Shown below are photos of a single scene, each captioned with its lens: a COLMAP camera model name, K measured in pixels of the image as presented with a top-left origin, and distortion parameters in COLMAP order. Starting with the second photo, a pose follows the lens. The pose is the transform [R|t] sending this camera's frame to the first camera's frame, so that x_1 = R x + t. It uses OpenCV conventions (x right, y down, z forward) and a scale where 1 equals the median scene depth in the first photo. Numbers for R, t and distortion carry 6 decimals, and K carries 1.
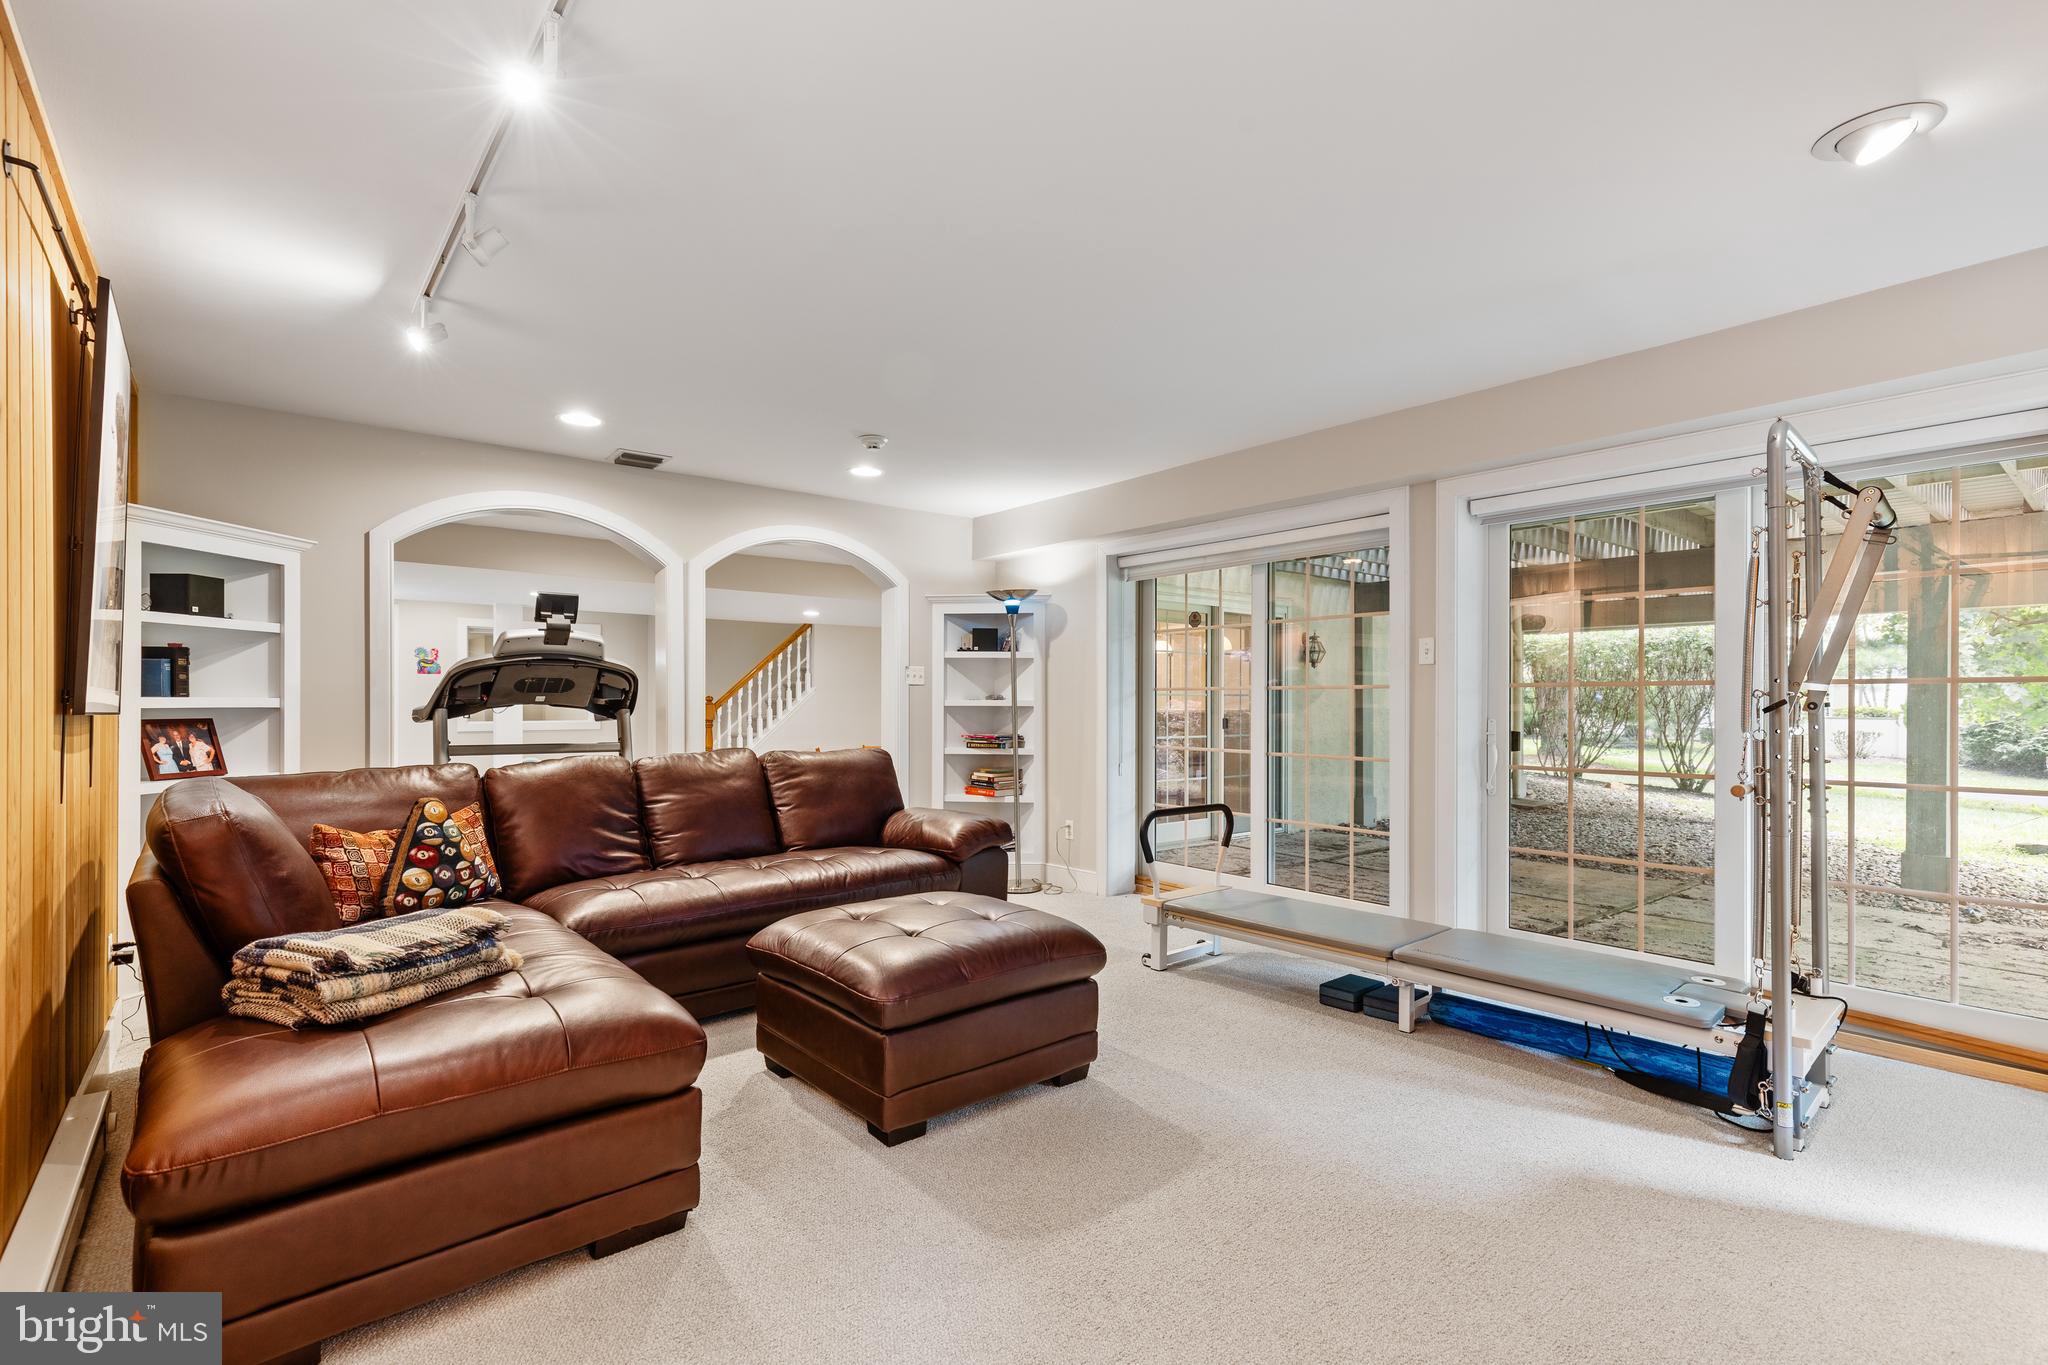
lens RADIAL K [[943.9, 0, 1024.3], [0, 943.9, 691.0], [0, 0, 1]] dist [-0.000446, 0.000070]
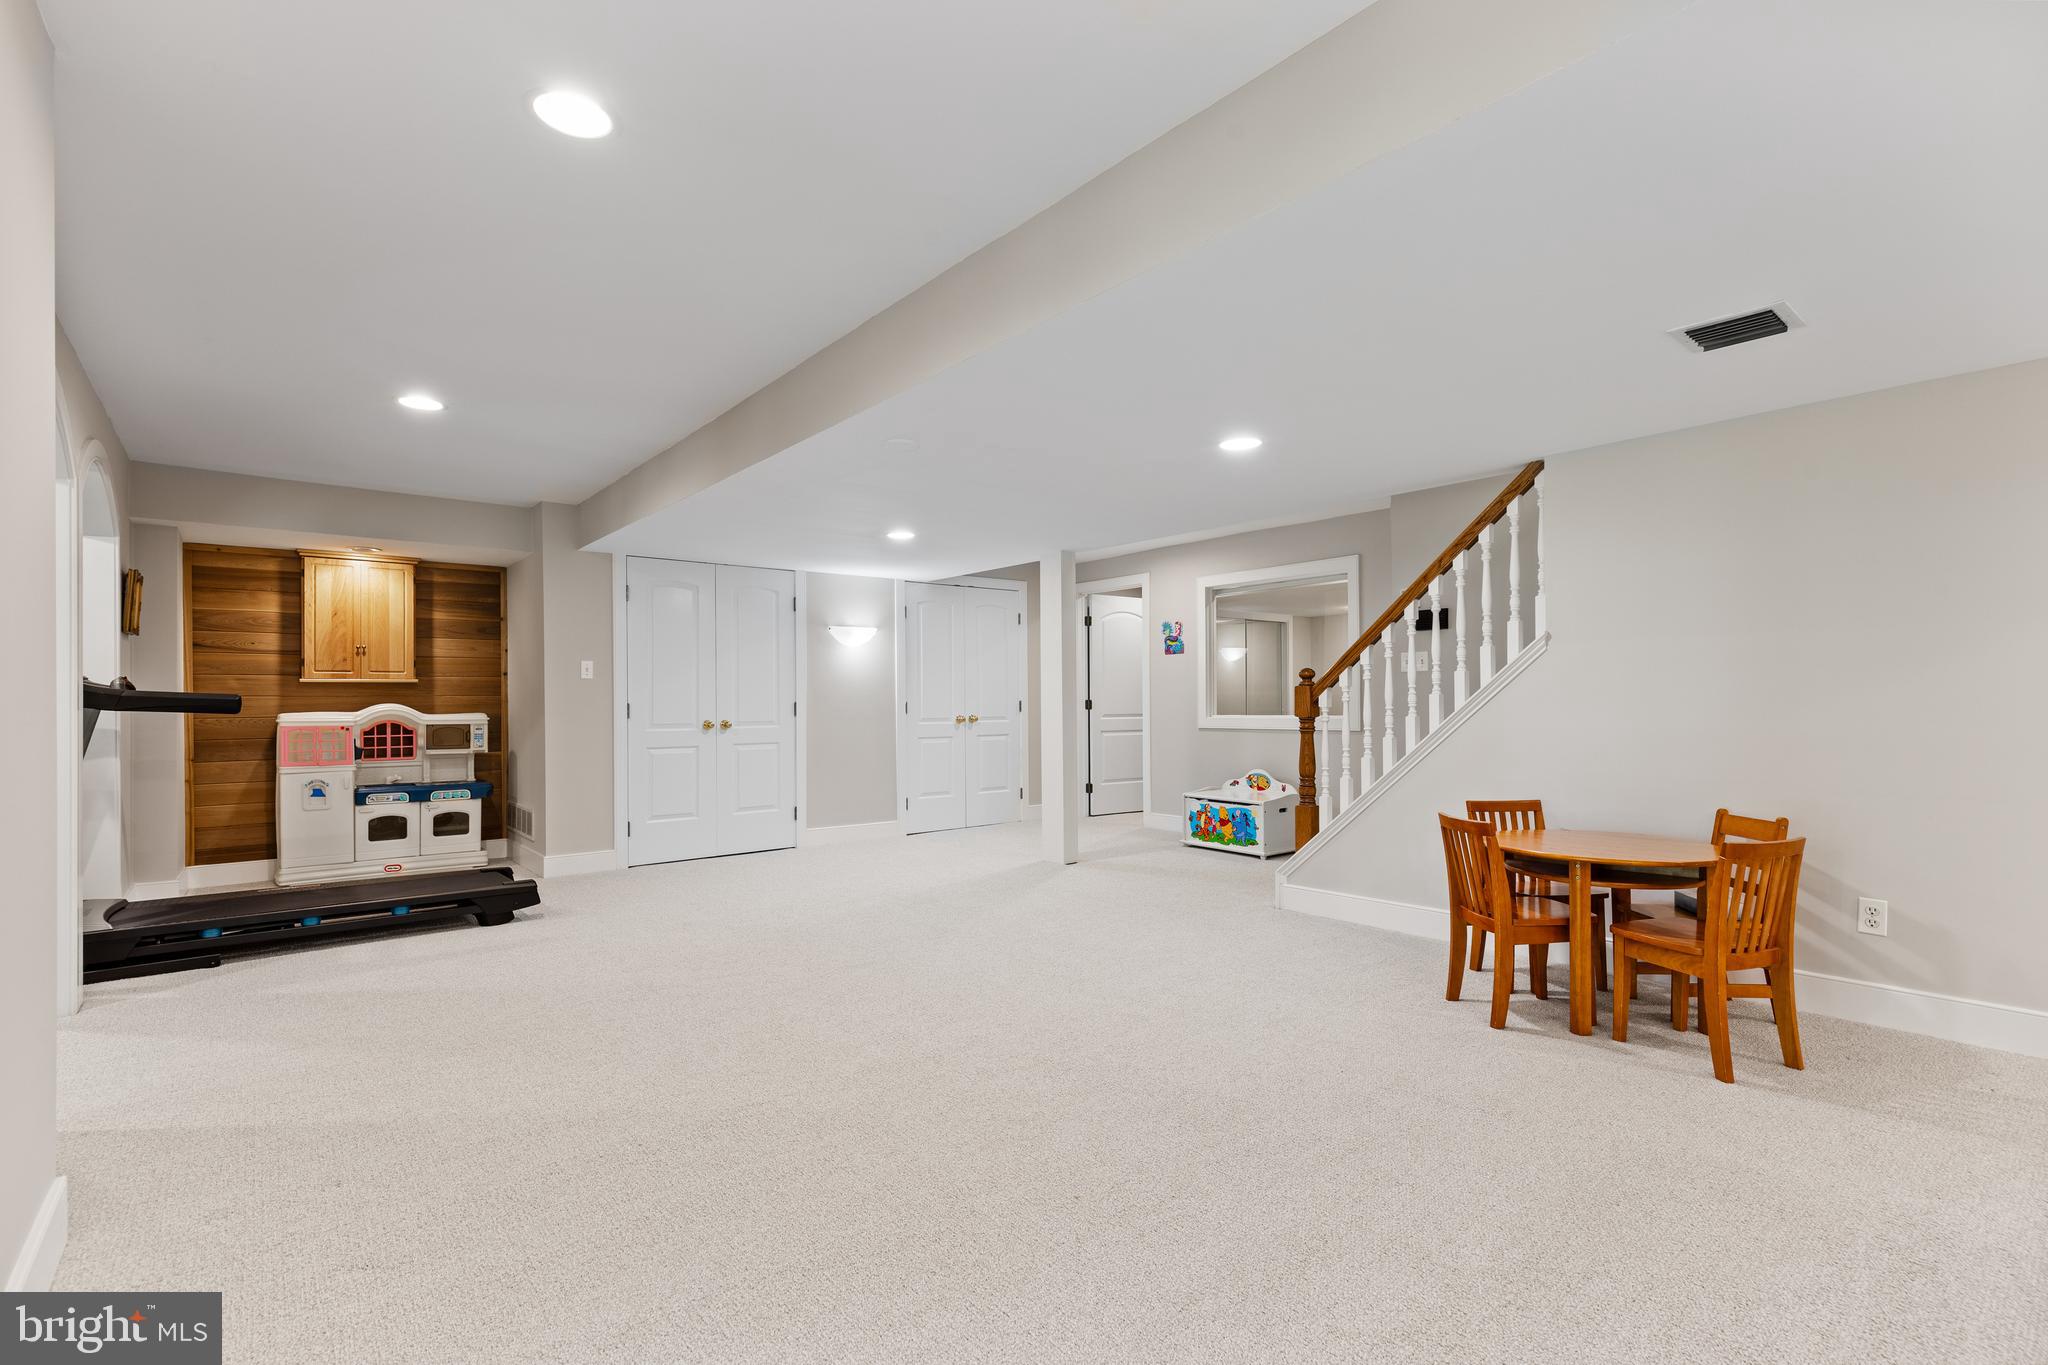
lens RADIAL K [[943.9, 0, 1023.6], [0, 943.9, 700.6], [0, 0, 1]] dist [-0.000446, 0.000070]
pose [[-0.005756, -0.008410, -0.999948, 0.139219], [0.011253, 0.999901, -0.008474, 0.023089], [0.999920, -0.011301, -0.005661, 0.813160]]
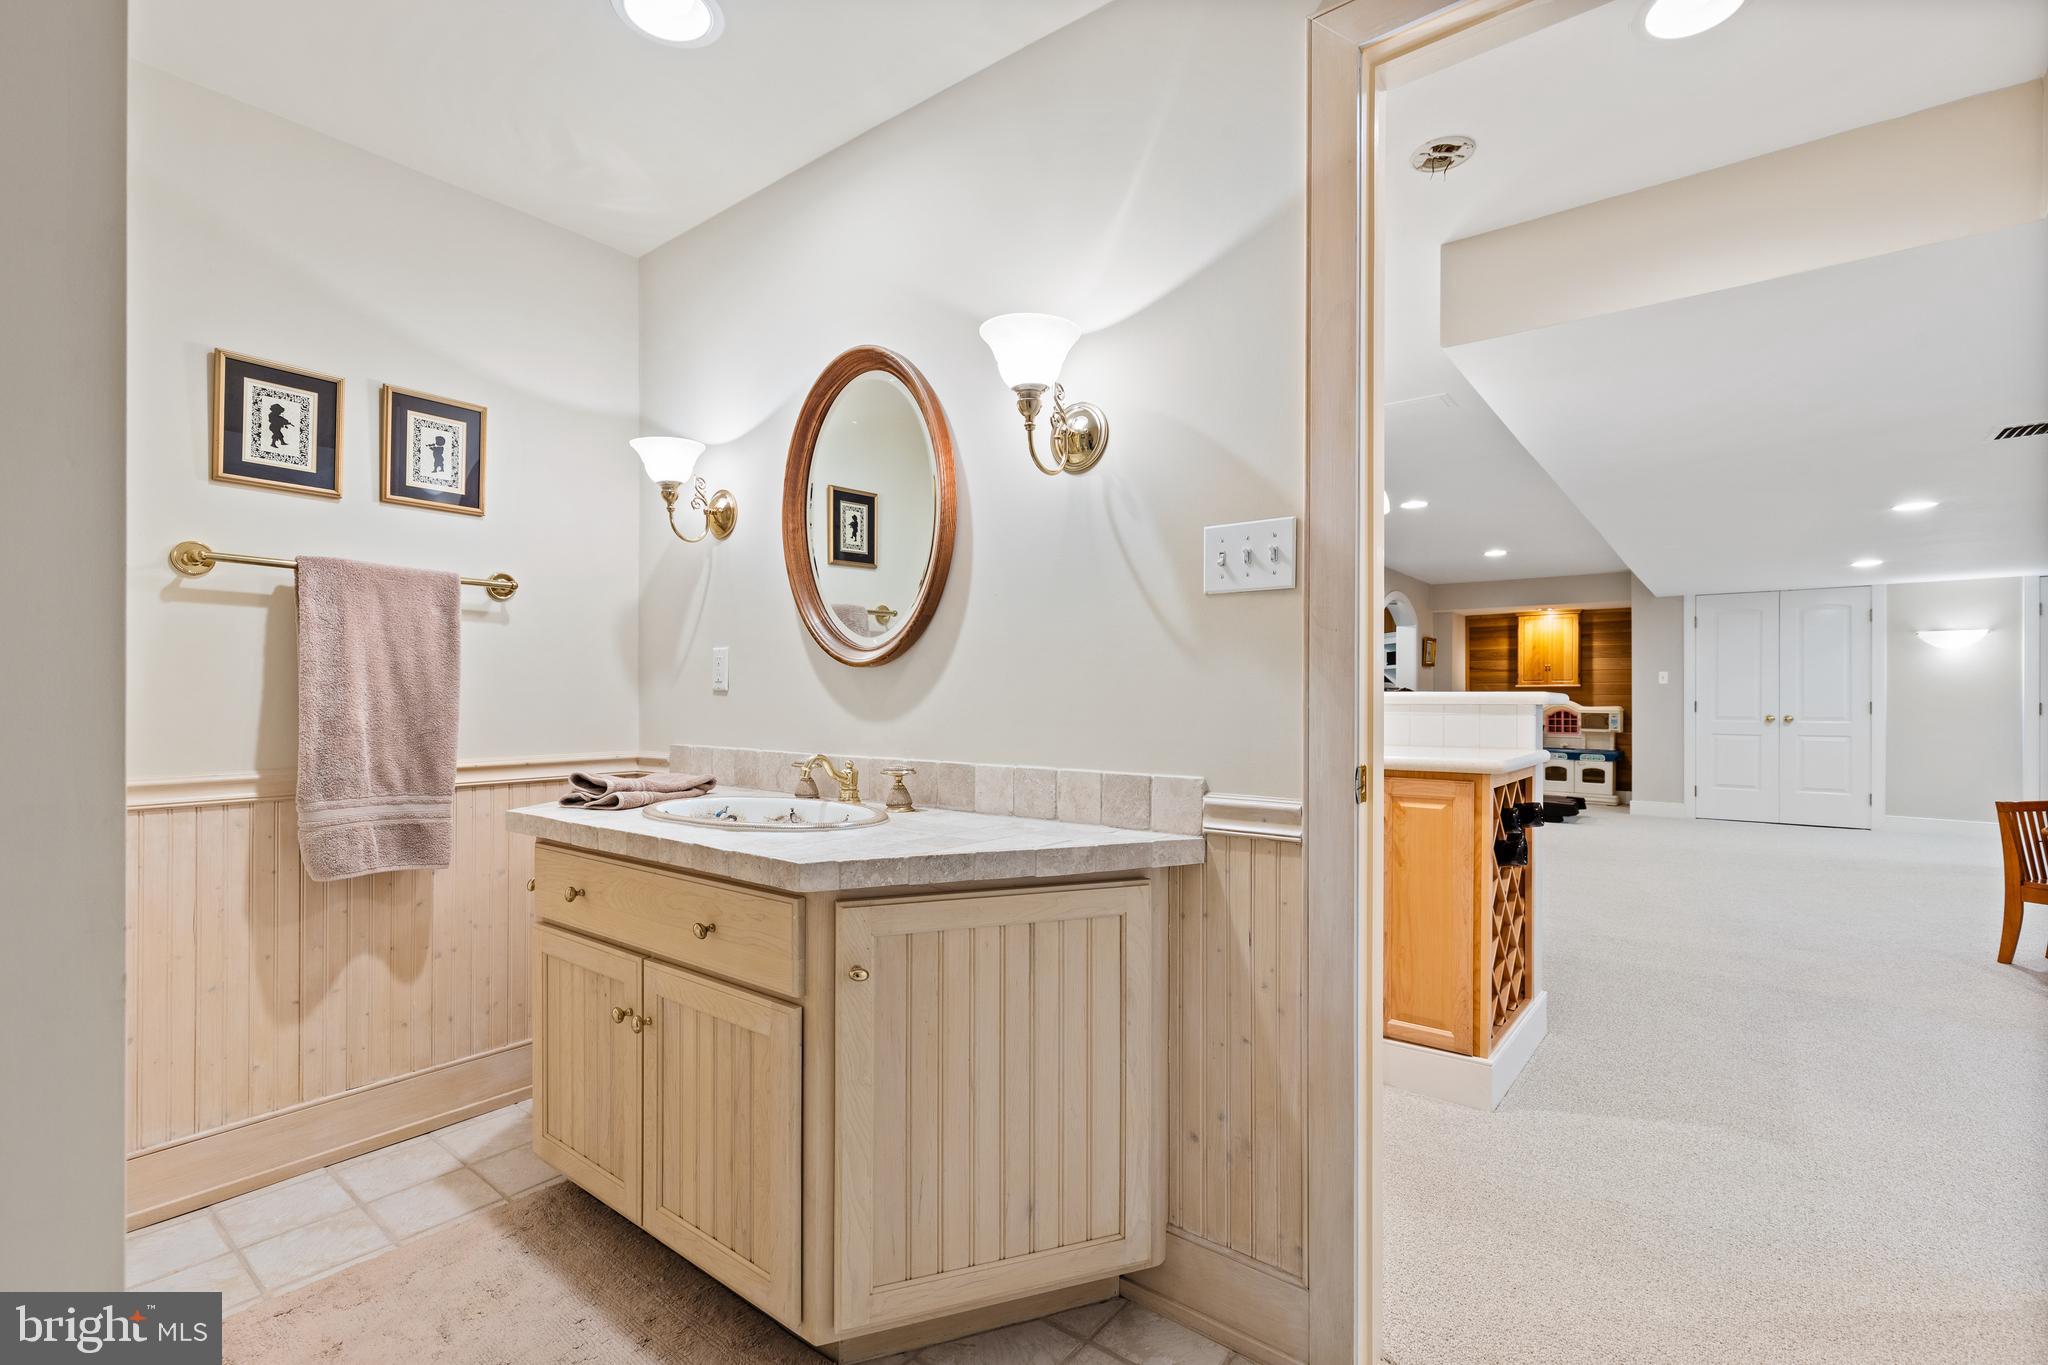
lens RADIAL K [[943.9, 0, 1025.8], [0, 943.9, 687.6], [0, 0, 1]] dist [-0.000446, 0.000070]
pose [[-0.980136, -0.002997, -0.198302, 0.431624], [-0.000927, 0.999944, -0.010531, 0.005403], [0.198322, -0.010138, -0.980084, 1.677252]]
